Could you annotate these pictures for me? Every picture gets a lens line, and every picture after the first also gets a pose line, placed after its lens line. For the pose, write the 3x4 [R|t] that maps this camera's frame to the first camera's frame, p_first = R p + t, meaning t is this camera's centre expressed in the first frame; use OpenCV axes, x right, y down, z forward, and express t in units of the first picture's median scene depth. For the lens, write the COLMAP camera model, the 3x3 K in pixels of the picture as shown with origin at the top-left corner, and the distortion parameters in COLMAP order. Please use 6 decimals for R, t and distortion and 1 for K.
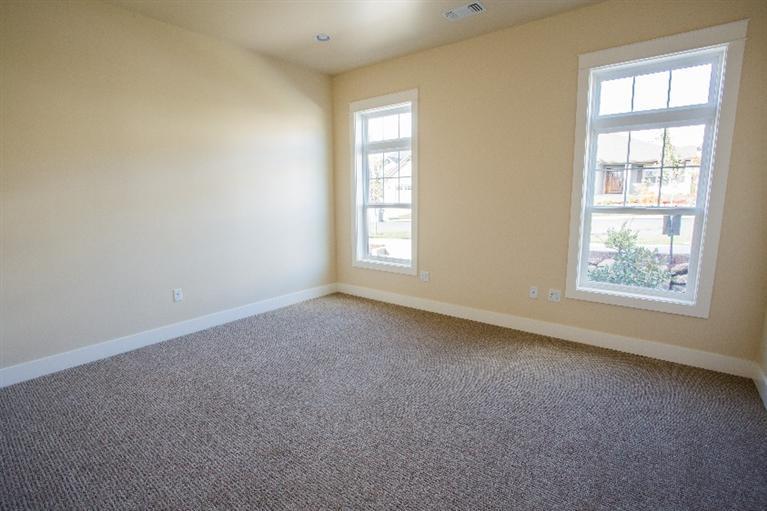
lens RADIAL K [[371.0, 0, 383.5], [0, 371.0, 255.5], [0, 0, 1]] dist [-0.068940, 0.029136]
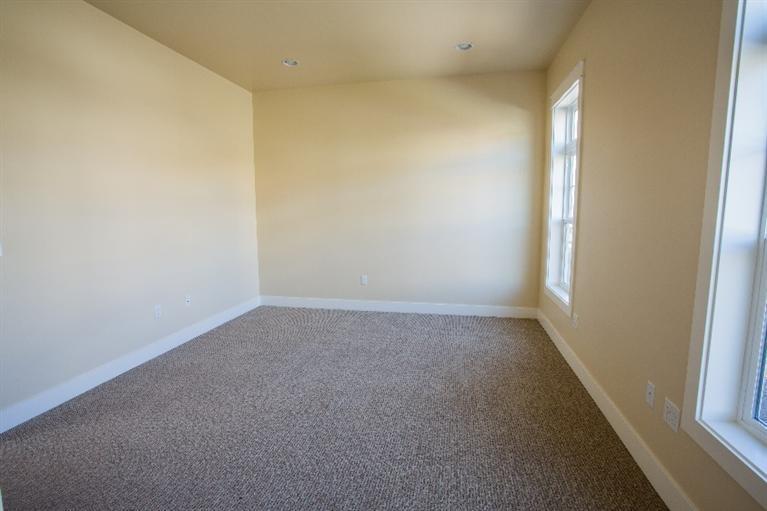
lens RADIAL K [[371.0, 0, 383.5], [0, 371.0, 255.5], [0, 0, 1]] dist [-0.068940, 0.029136]
pose [[0.474555, 0.121324, -0.871825, 0.568084], [-0.142004, 0.988034, 0.060200, -0.063126], [0.868696, 0.095234, 0.486105, 0.350665]]
